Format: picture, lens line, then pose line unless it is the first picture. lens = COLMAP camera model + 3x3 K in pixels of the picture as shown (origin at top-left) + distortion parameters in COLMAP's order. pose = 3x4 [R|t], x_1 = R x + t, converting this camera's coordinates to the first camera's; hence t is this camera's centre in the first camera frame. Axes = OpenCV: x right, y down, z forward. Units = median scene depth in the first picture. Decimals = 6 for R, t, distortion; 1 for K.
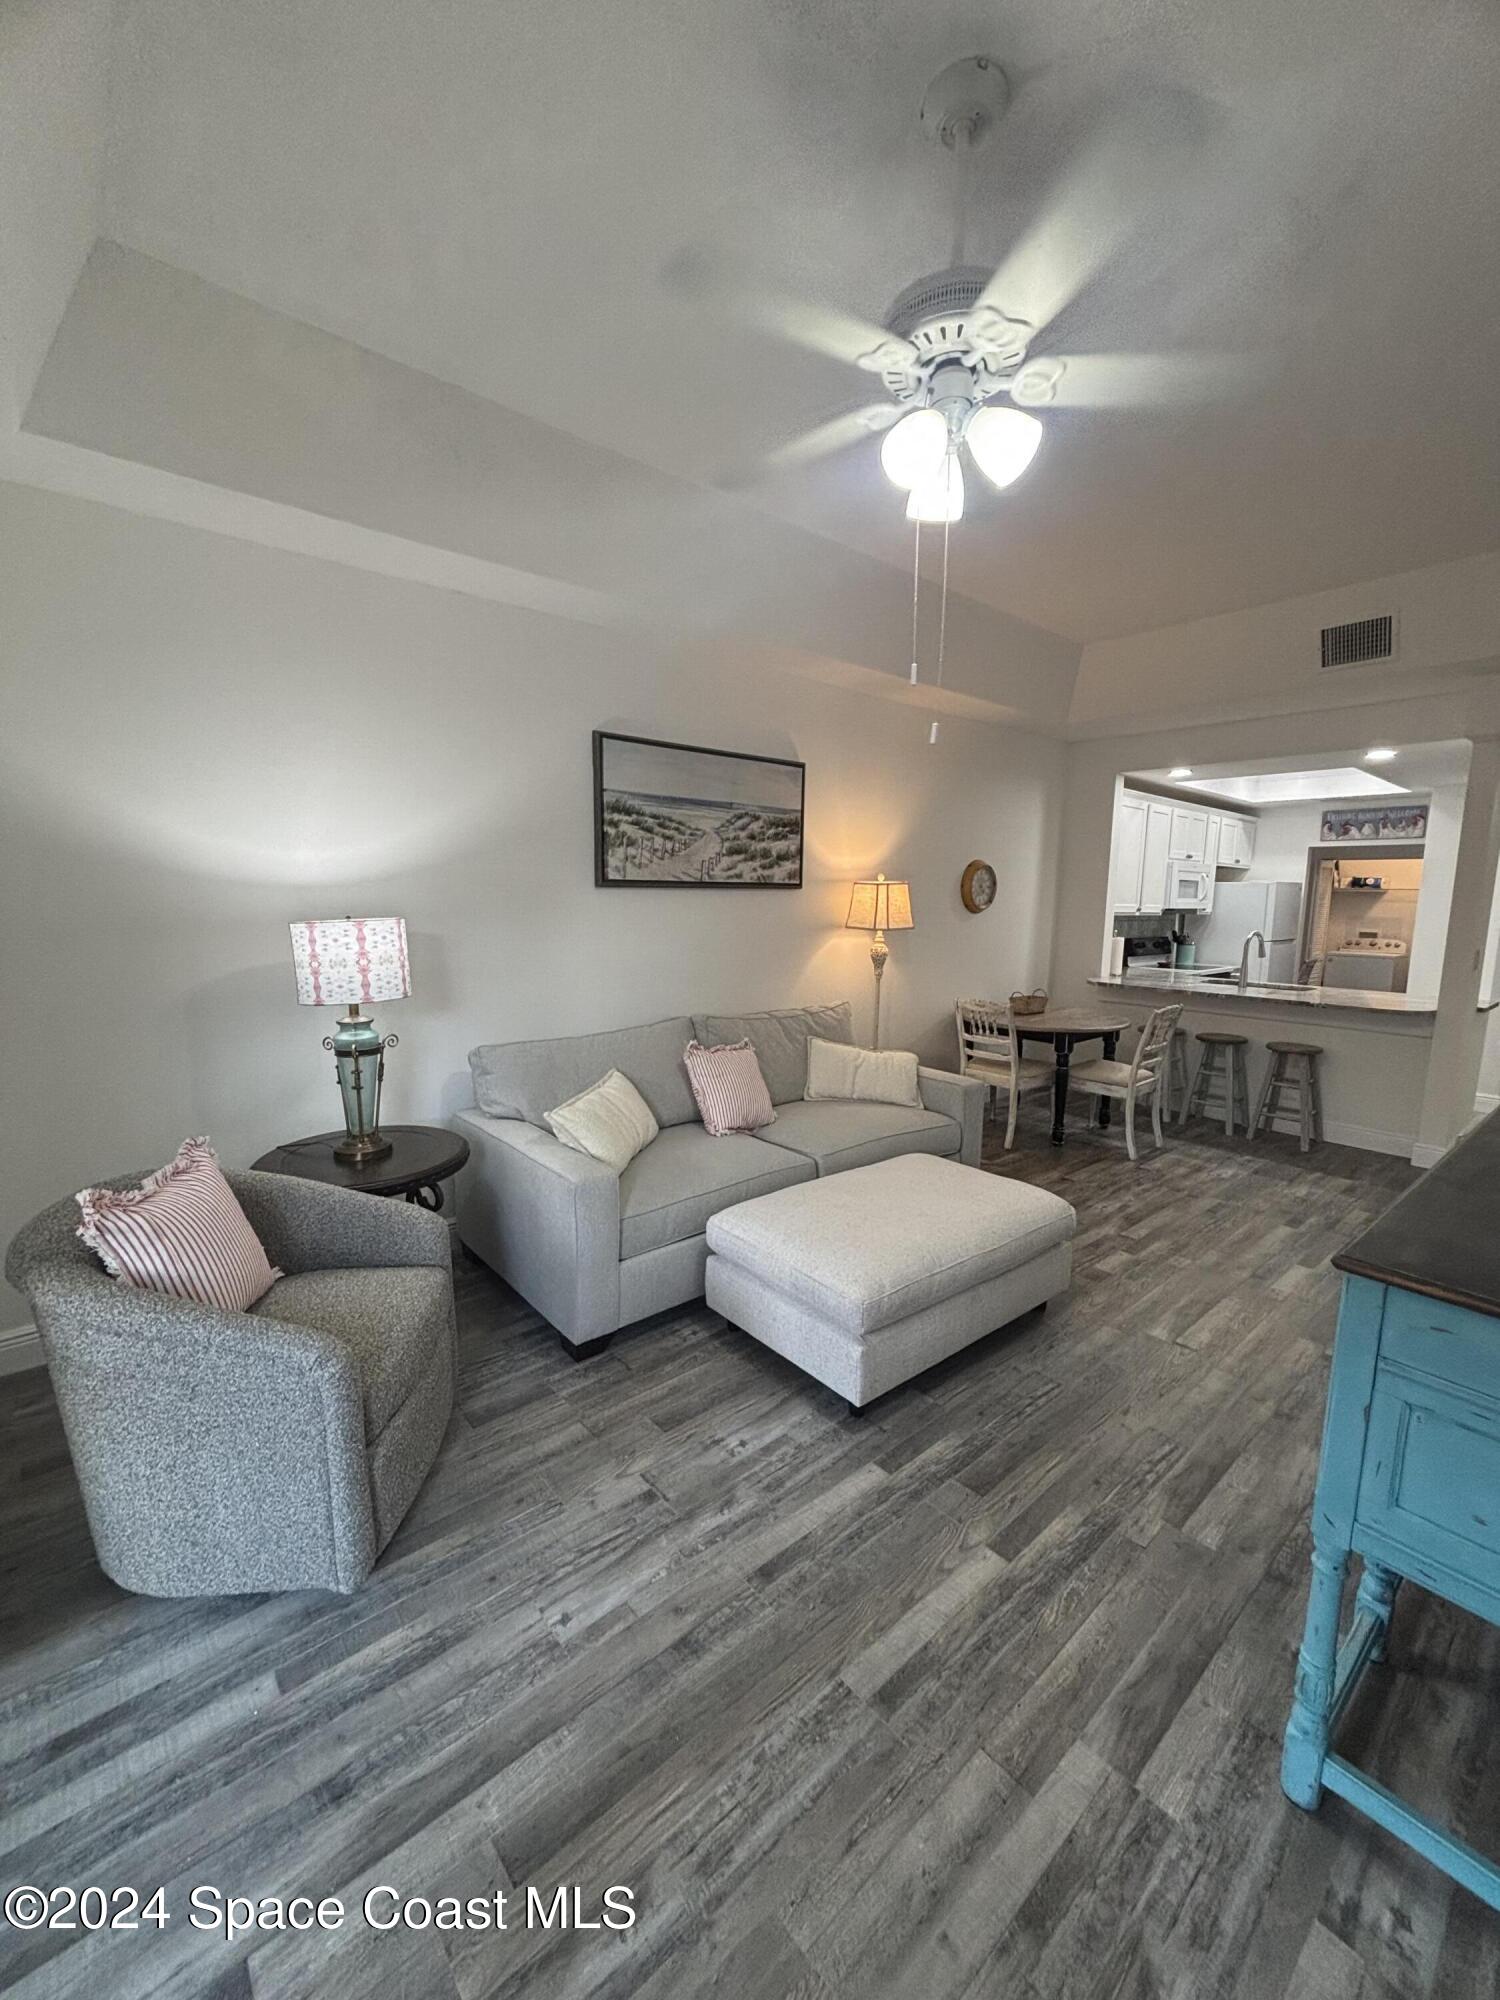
lens RADIAL K [[802.5, 0, 755.0], [0, 802.5, 996.2], [0, 0, 1]] dist [-0.003280, -0.000653]
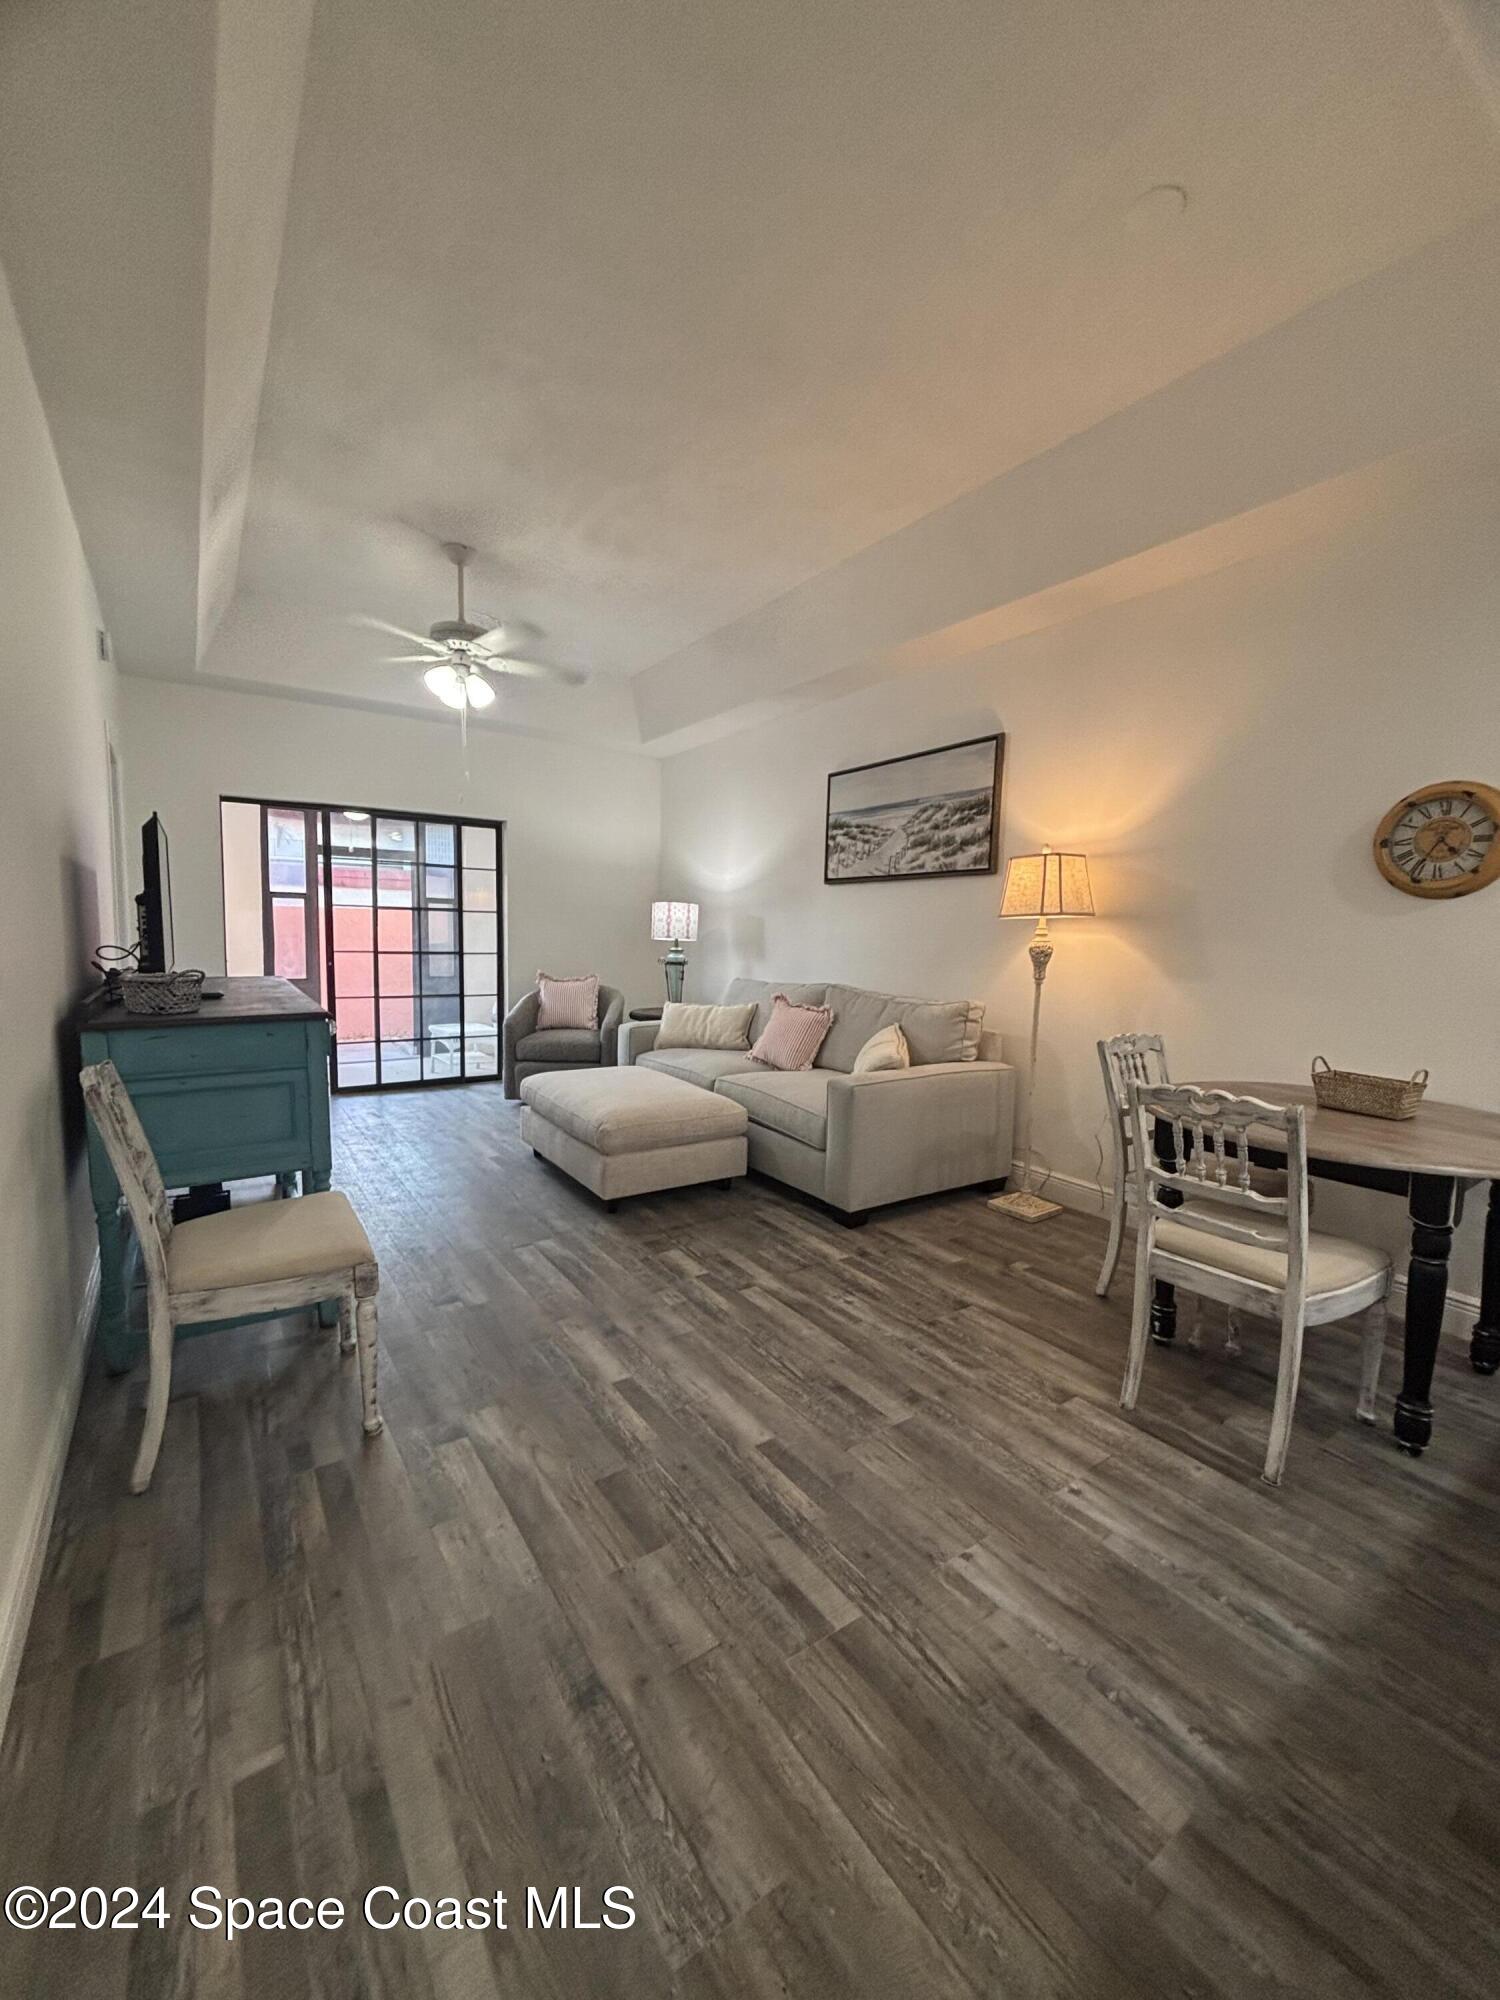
lens RADIAL K [[802.5, 0, 754.0], [0, 802.5, 1003.4], [0, 0, 1]] dist [-0.003280, -0.000653]
pose [[-0.107770, 0.079090, -0.991025, 1.054744], [-0.139640, 0.985744, 0.093854, -0.040531], [0.984320, 0.148501, -0.095190, 0.904816]]
